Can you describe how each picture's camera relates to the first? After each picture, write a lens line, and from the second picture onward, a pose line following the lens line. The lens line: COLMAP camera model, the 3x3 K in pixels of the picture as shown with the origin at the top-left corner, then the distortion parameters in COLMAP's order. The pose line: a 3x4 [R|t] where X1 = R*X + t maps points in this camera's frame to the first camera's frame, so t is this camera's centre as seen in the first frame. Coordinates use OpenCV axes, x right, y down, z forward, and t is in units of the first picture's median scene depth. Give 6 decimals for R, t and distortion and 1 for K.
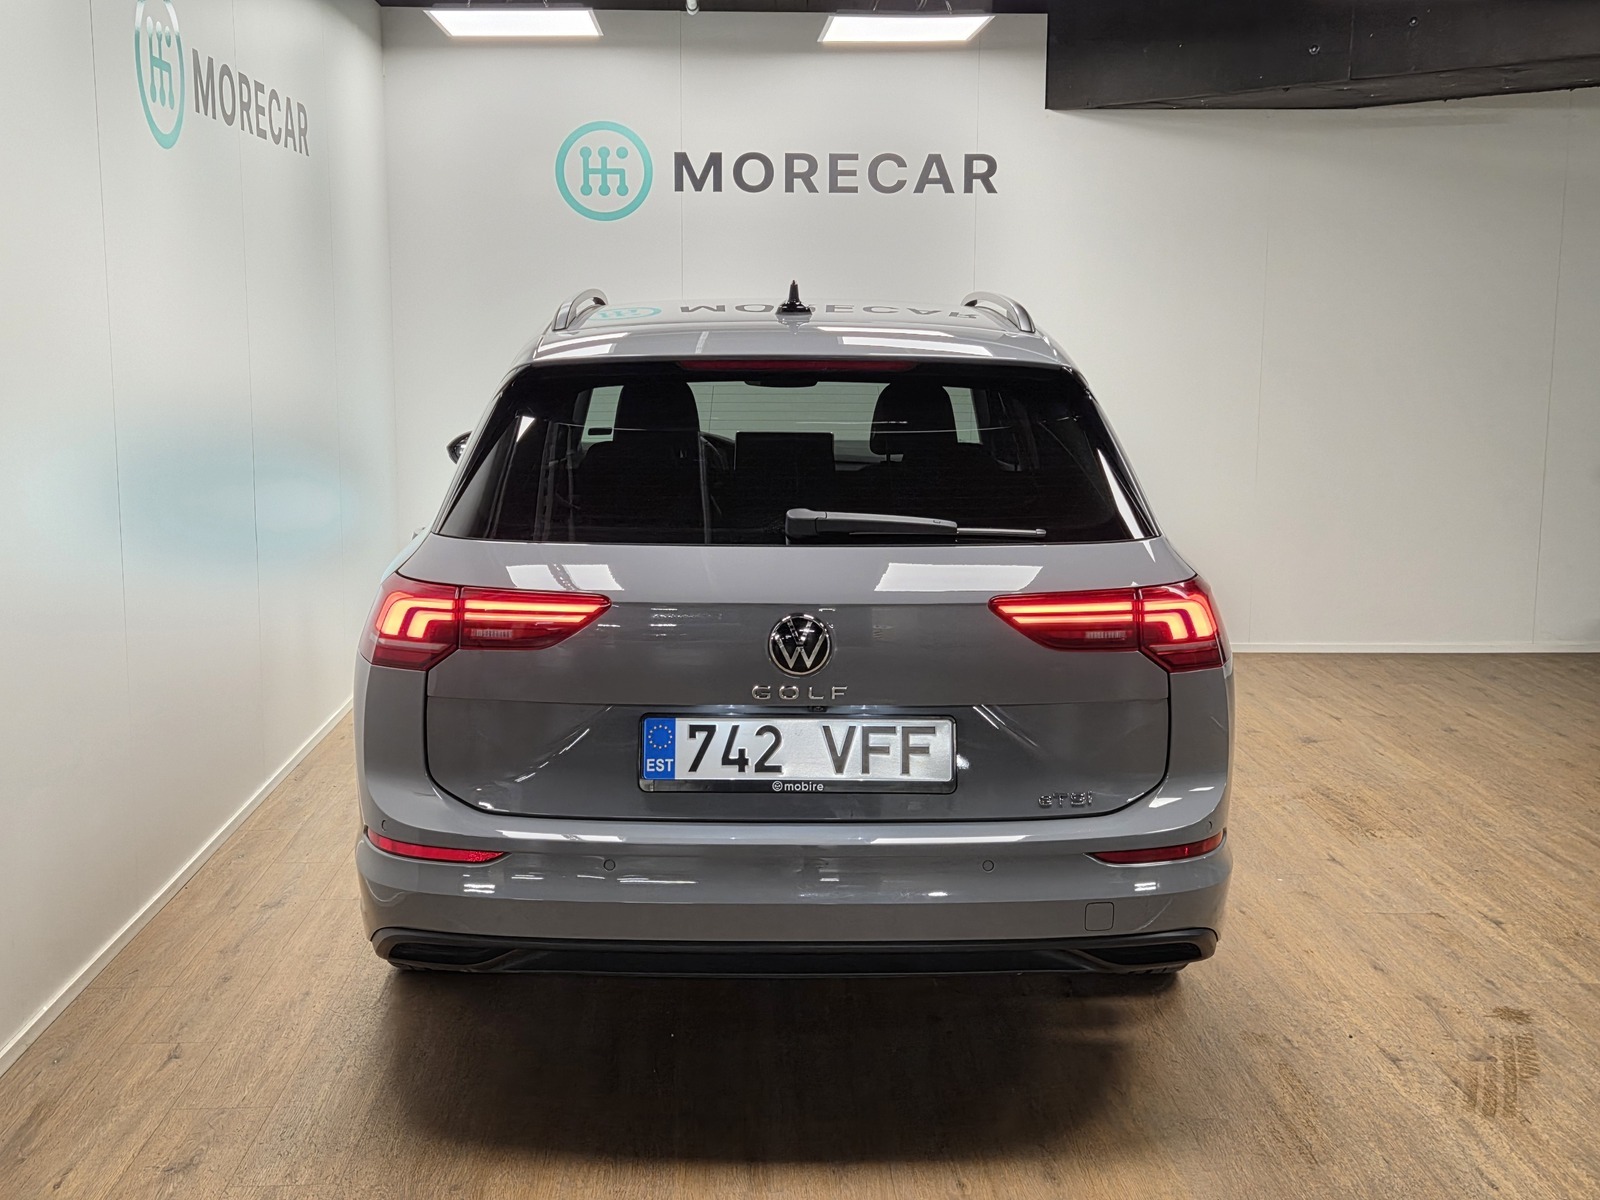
lens RADIAL K [[1891.0, 0, 790.7], [0, 1891.0, 612.2], [0, 0, 1]] dist [0.067488, 0.000000]
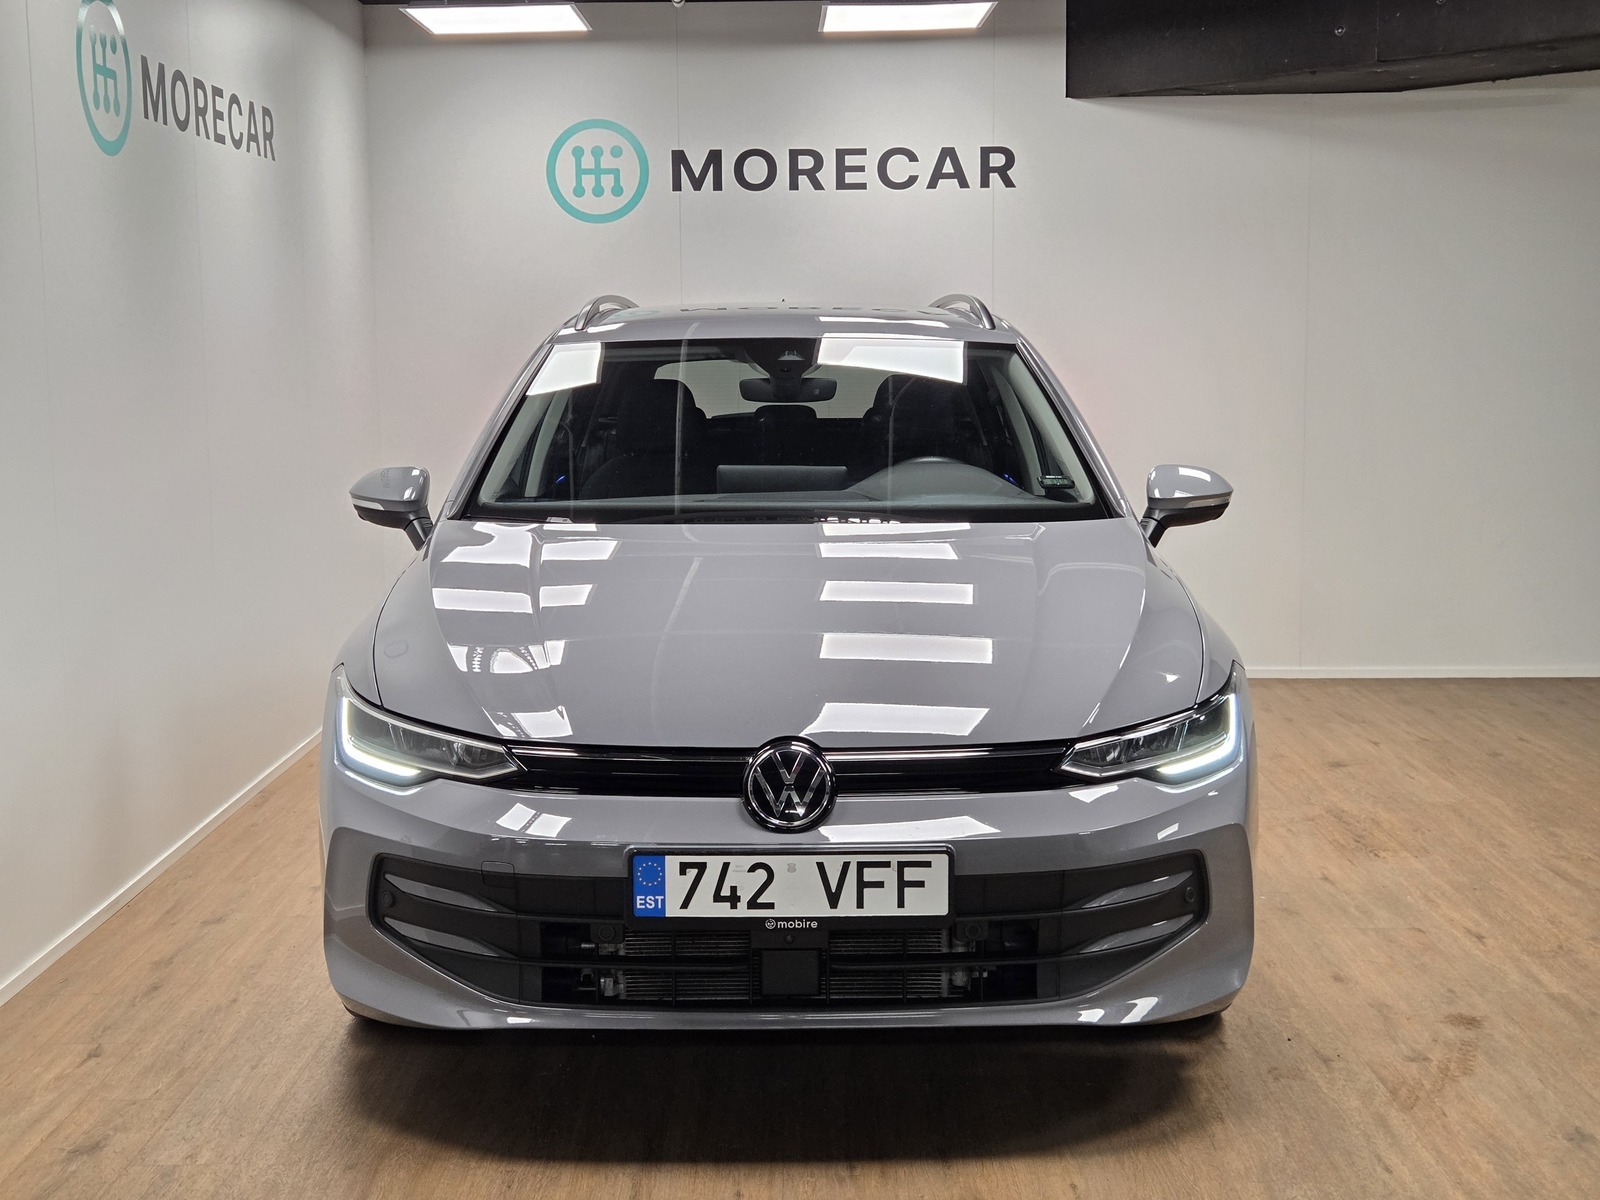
lens RADIAL K [[2152.5, 0, 793.0], [0, 2152.5, 591.5], [0, 0, 1]] dist [0.071692, 0.000000]
pose [[0.998930, -0.007909, -0.045569, 0.075637], [0.006293, 0.999349, -0.035516, 0.025441], [0.045821, 0.035192, 0.998330, -0.100352]]
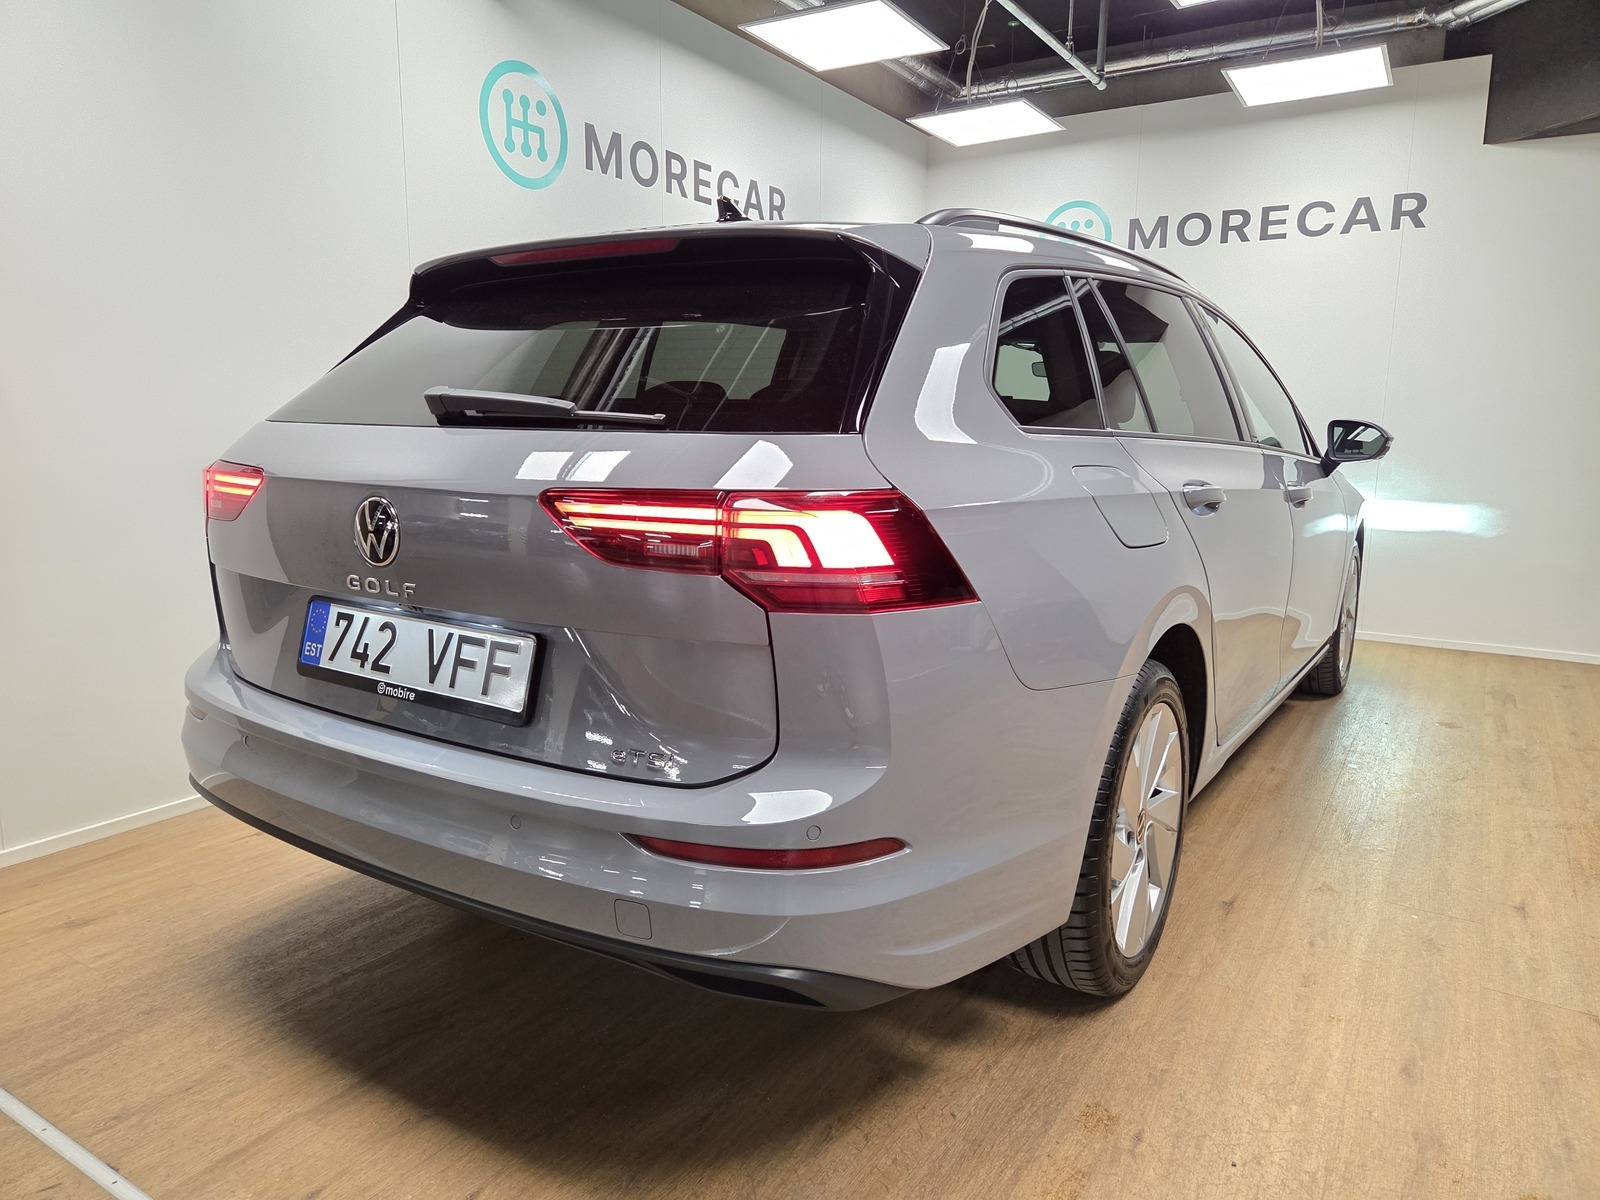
lens RADIAL K [[1072.0, 0, 790.8], [0, 1072.0, 595.4], [0, 0, 1]] dist [0.049140, -0.036228]
pose [[0.823598, 0.096391, -0.558923, 0.295438], [-0.092803, 0.995074, 0.034860, 0.007317], [0.559530, 0.023160, 0.828486, 0.453449]]
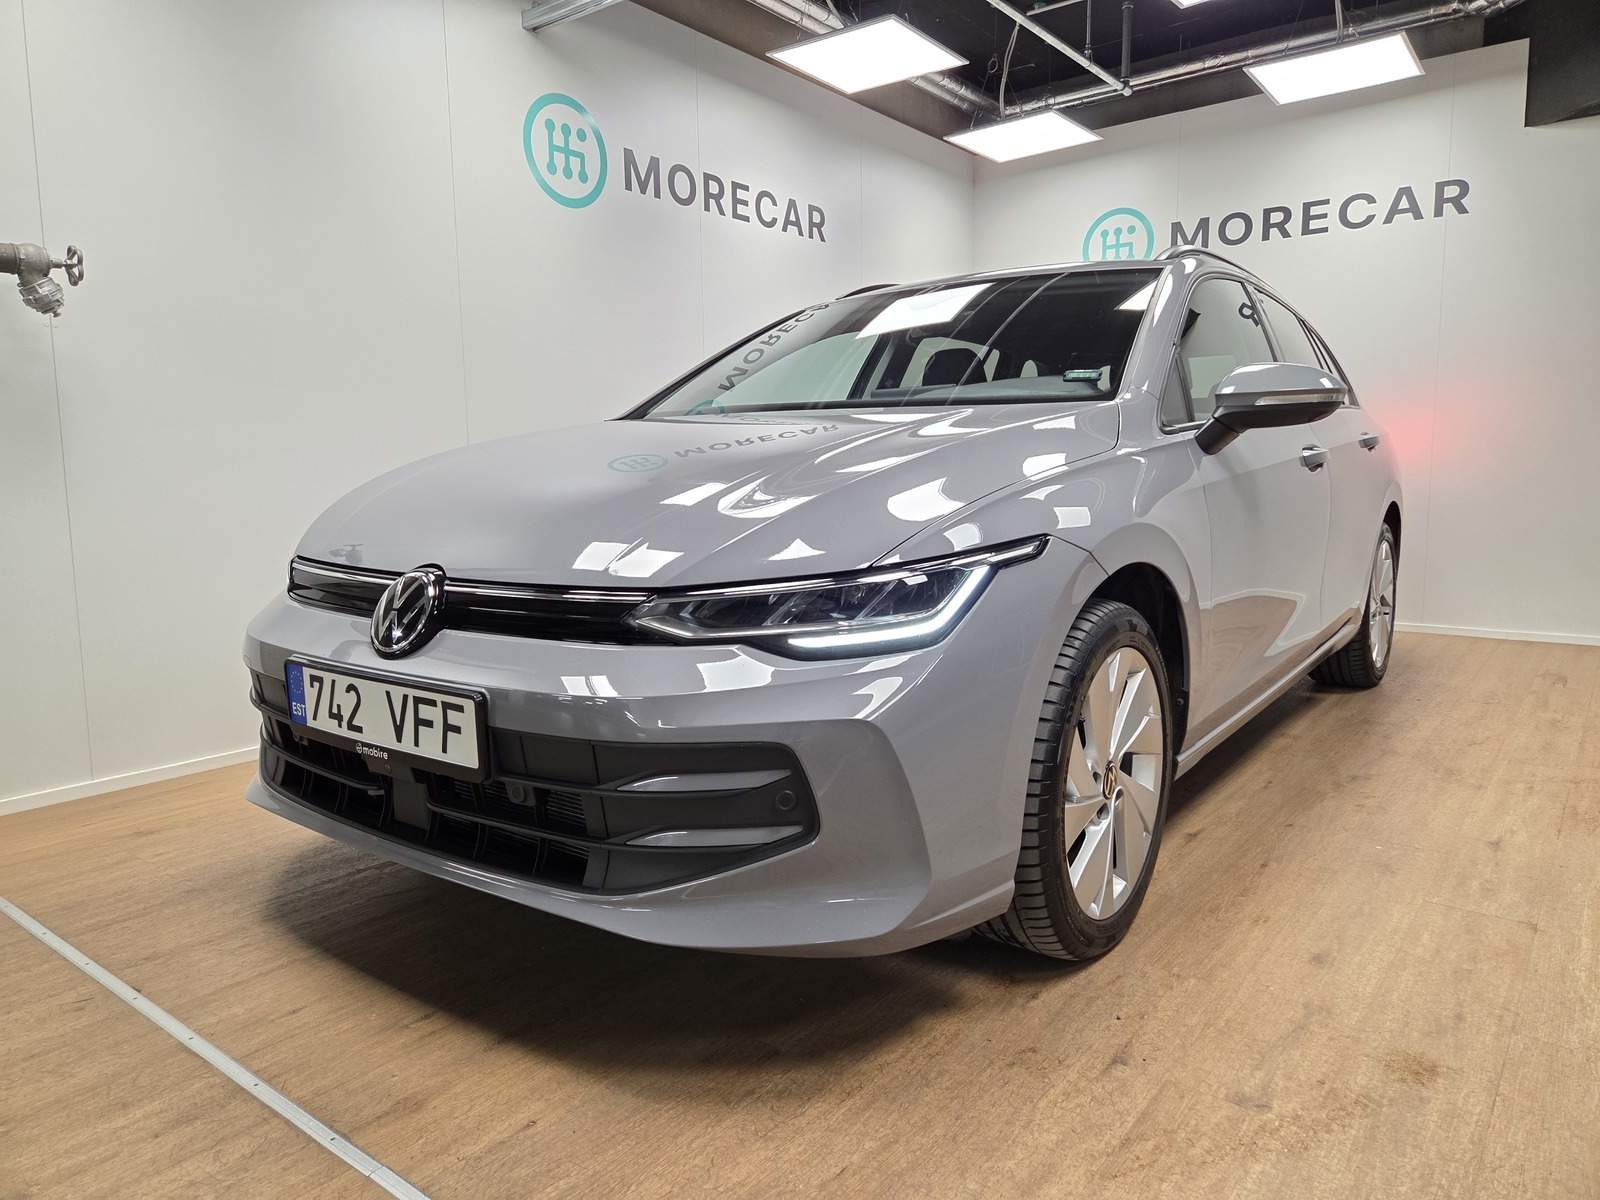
lens RADIAL K [[1072.0, 0, 789.6], [0, 1072.0, 594.9], [0, 0, 1]] dist [0.049140, -0.036228]
pose [[0.762812, 0.061917, -0.643649, 0.375599], [-0.080982, 0.996716, -0.000094, 0.050755], [0.641529, 0.052195, 0.765321, 0.461164]]
